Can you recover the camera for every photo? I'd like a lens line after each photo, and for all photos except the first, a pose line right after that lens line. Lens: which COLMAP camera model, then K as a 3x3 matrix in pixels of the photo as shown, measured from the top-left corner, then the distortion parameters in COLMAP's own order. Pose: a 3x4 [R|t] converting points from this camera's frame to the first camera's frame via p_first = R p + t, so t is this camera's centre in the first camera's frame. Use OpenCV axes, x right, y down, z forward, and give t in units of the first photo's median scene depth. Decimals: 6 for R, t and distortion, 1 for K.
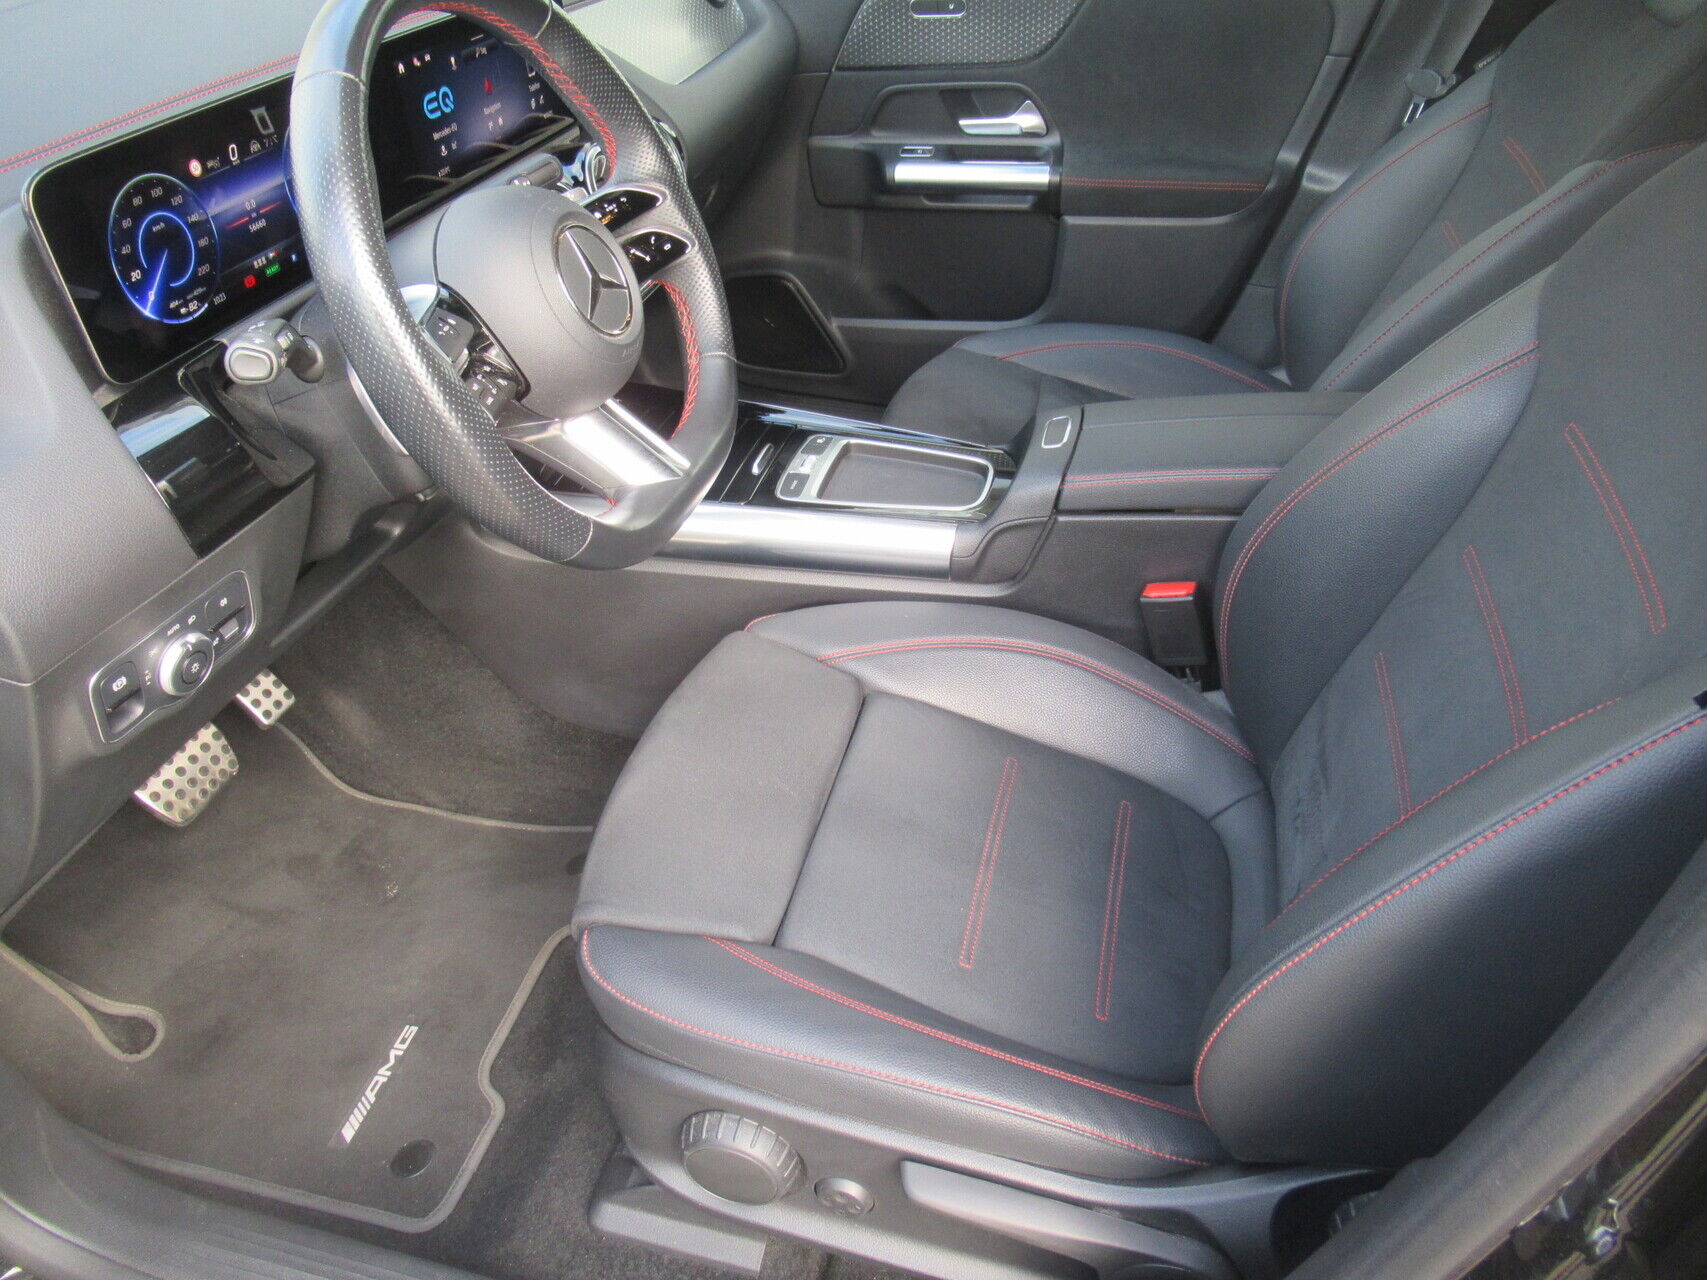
lens RADIAL K [[1285.3, 0, 857.3], [0, 1285.3, 611.1], [0, 0, 1]] dist [-0.010642, 0.012333]
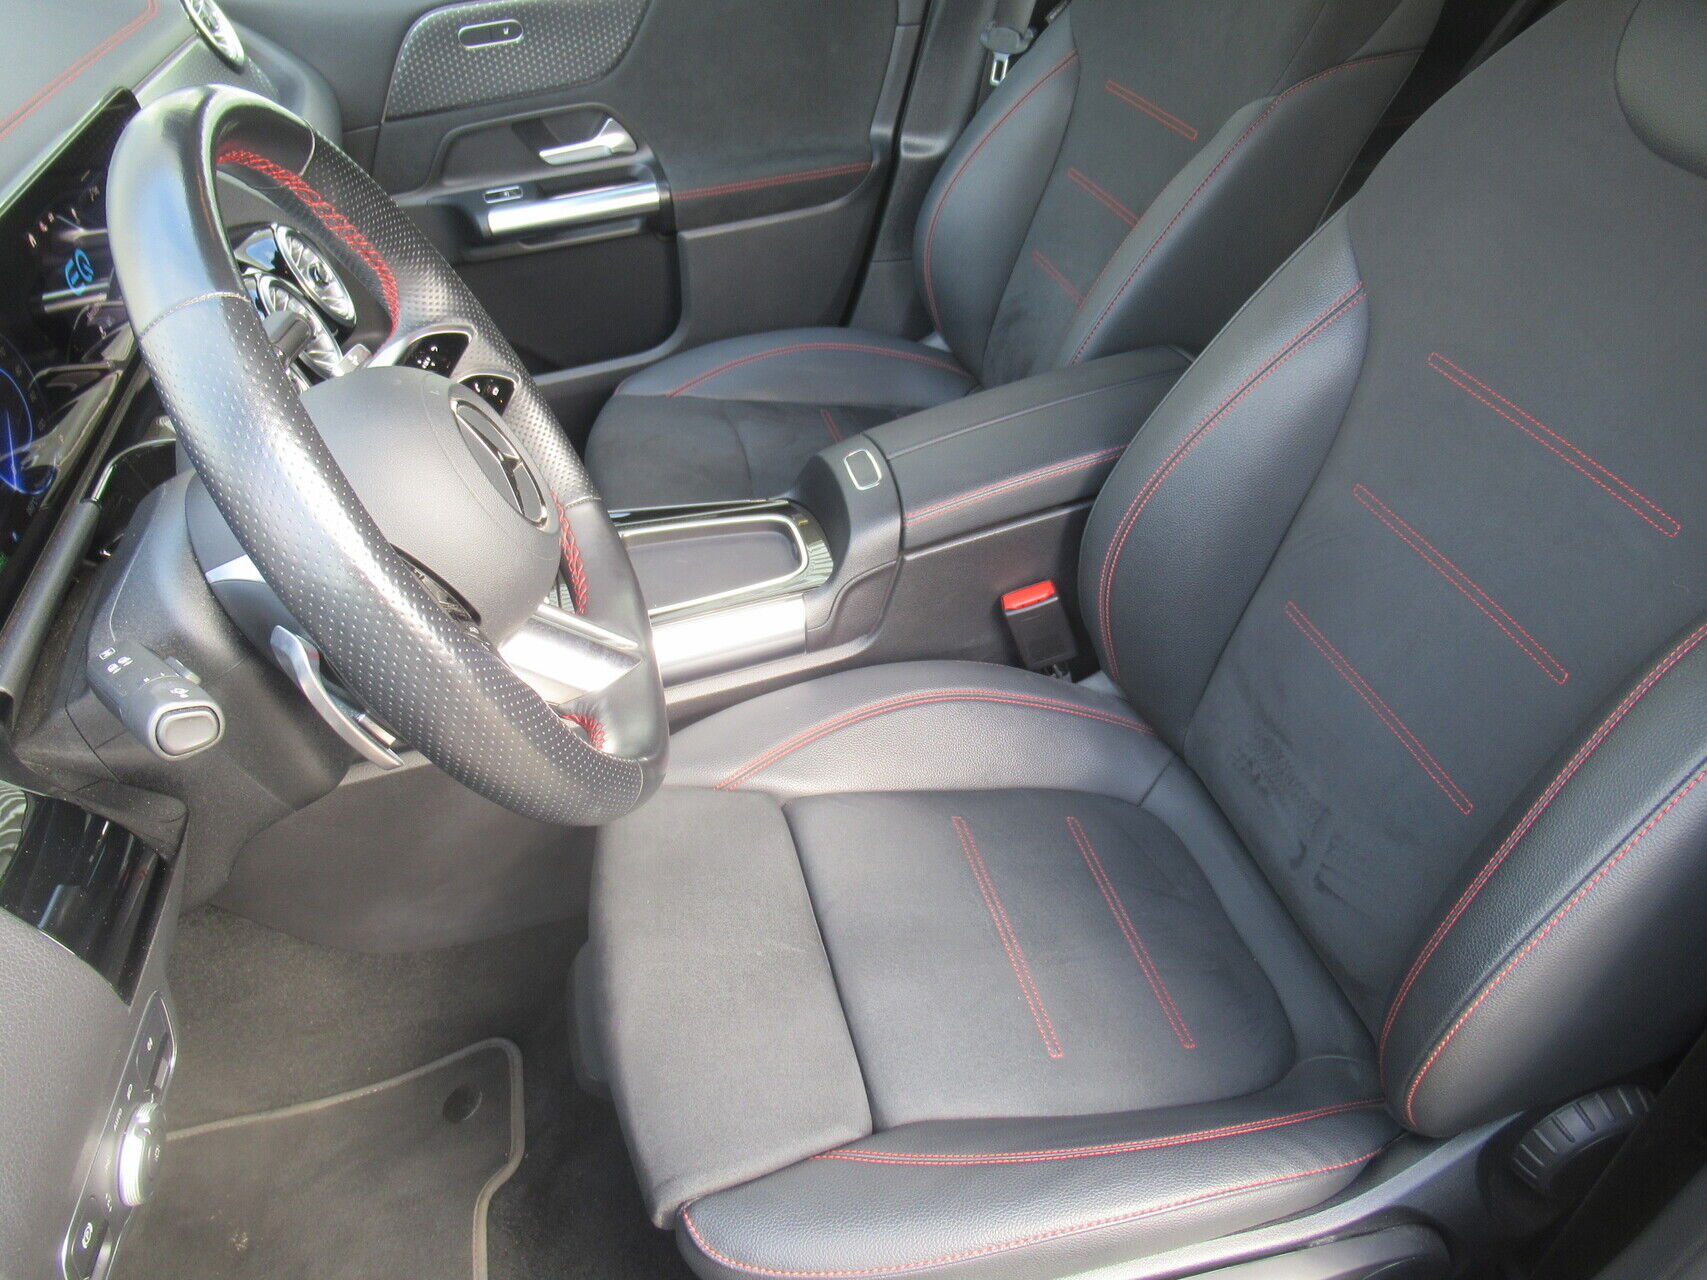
lens RADIAL K [[1285.3, 0, 857.3], [0, 1285.3, 611.1], [0, 0, 1]] dist [-0.010642, 0.012333]
pose [[0.885947, -0.301424, 0.352480, -0.162608], [0.294991, 0.952689, 0.073242, -0.084802], [-0.357881, 0.039090, 0.932949, 0.097281]]
